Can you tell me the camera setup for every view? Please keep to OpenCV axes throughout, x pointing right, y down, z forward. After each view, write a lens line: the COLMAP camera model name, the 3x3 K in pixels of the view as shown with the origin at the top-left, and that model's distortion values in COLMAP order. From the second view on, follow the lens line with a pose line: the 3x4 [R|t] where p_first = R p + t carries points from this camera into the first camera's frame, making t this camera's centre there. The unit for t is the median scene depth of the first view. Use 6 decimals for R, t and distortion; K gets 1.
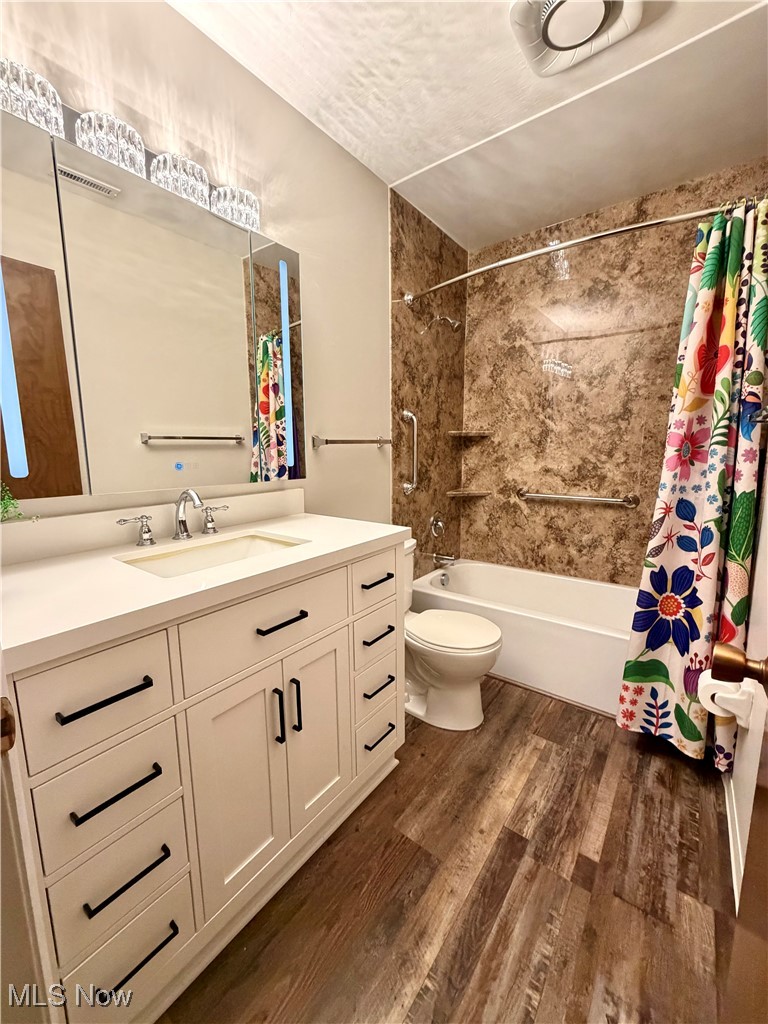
lens RADIAL K [[410.1, 0, 385.4], [0, 410.1, 509.1], [0, 0, 1]] dist [0.001165, 0.000576]
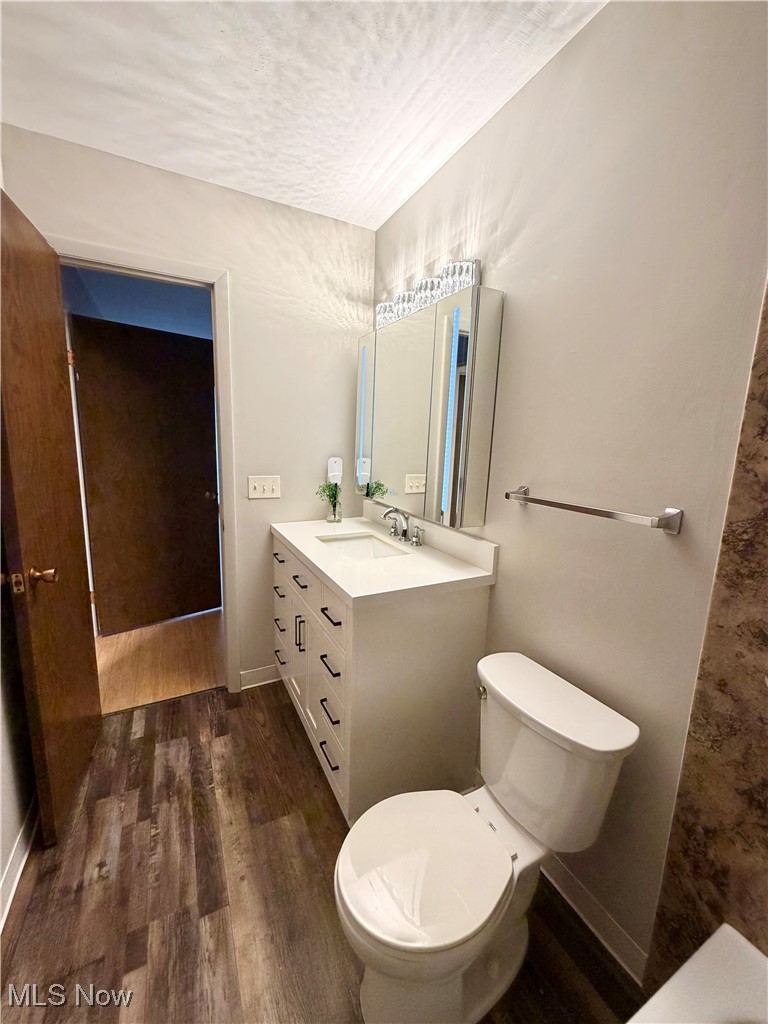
lens RADIAL K [[410.1, 0, 386.1], [0, 410.1, 510.9], [0, 0, 1]] dist [0.001165, 0.000576]
pose [[-0.431339, 0.151859, -0.889317, 0.912646], [-0.161009, 0.956950, 0.241501, -0.416041], [0.887706, 0.247357, -0.388319, 1.601316]]
